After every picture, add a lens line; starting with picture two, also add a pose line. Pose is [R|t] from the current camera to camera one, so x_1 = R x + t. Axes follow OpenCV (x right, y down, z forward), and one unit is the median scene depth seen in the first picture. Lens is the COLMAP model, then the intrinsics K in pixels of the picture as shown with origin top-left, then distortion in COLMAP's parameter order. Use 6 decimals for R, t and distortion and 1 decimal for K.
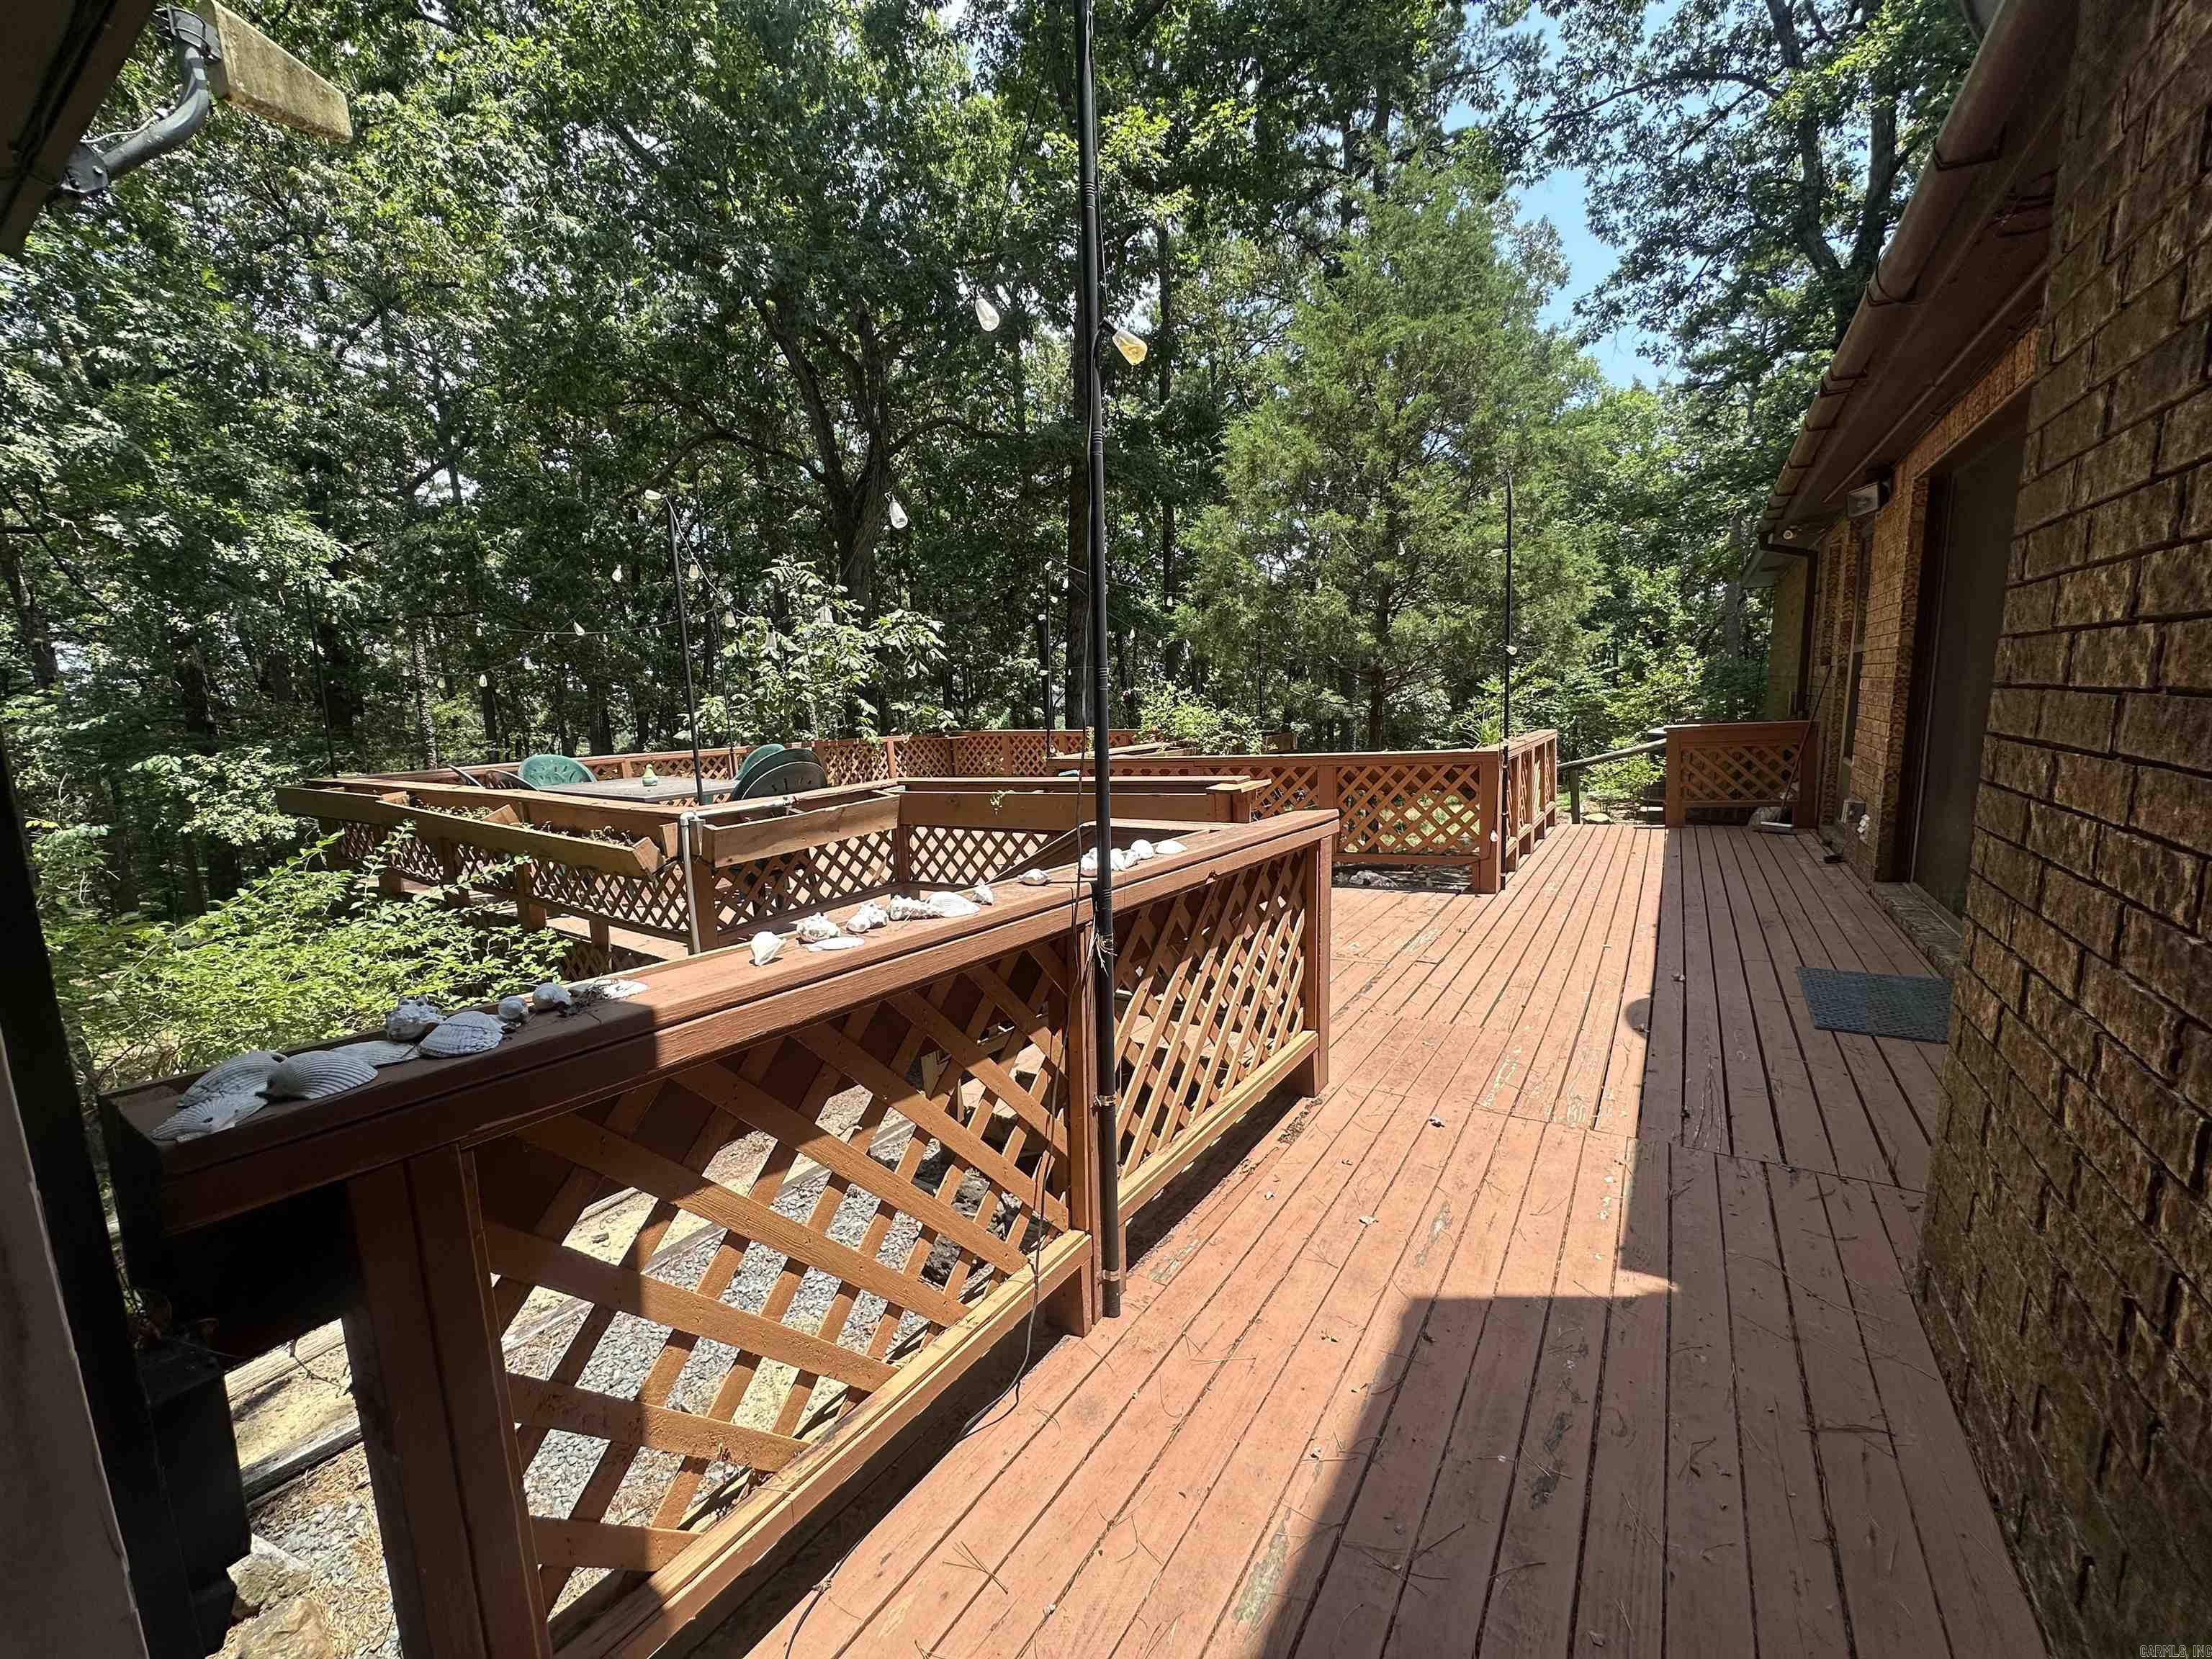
lens RADIAL K [[885.1, 0, 1105.6], [0, 885.1, 837.3], [0, 0, 1]] dist [-0.005934, 0.001259]
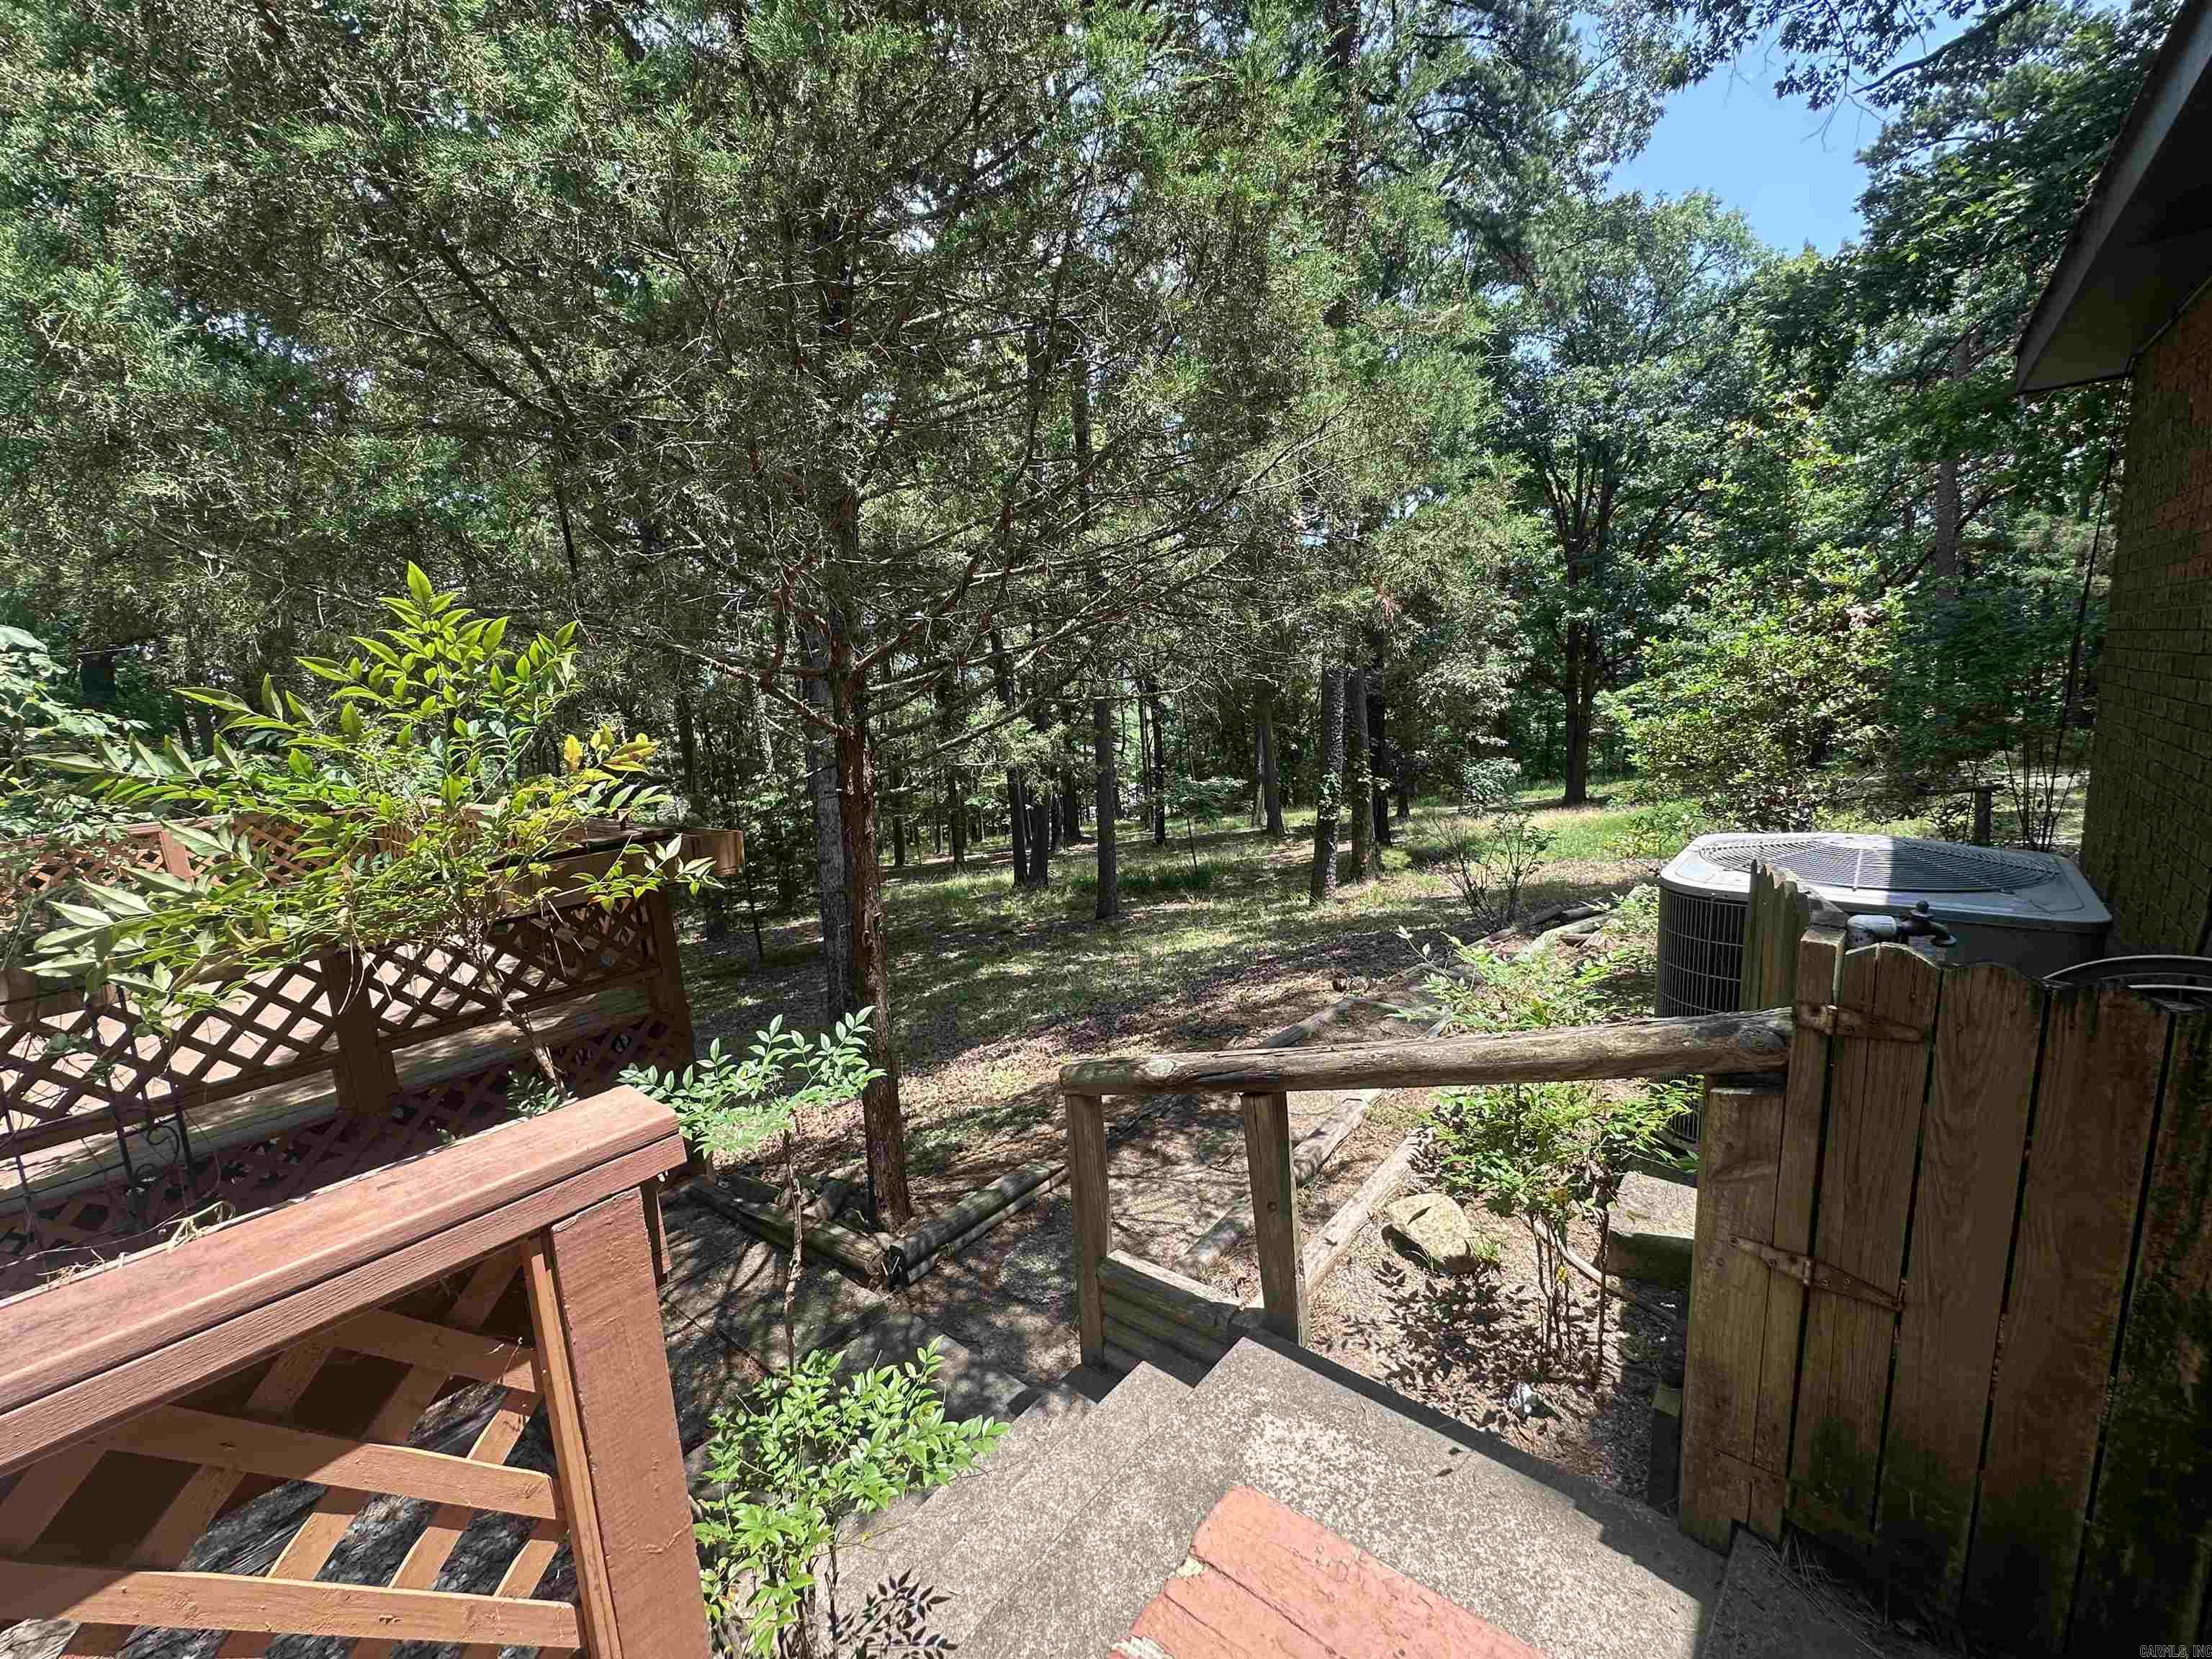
lens RADIAL K [[885.1, 0, 1107.2], [0, 885.1, 818.6], [0, 0, 1]] dist [-0.005934, 0.001259]
pose [[0.992684, 0.003633, -0.120683, 0.341542], [-0.000259, 0.999609, 0.027961, -0.101219], [0.120737, -0.027725, 0.992297, 0.514092]]
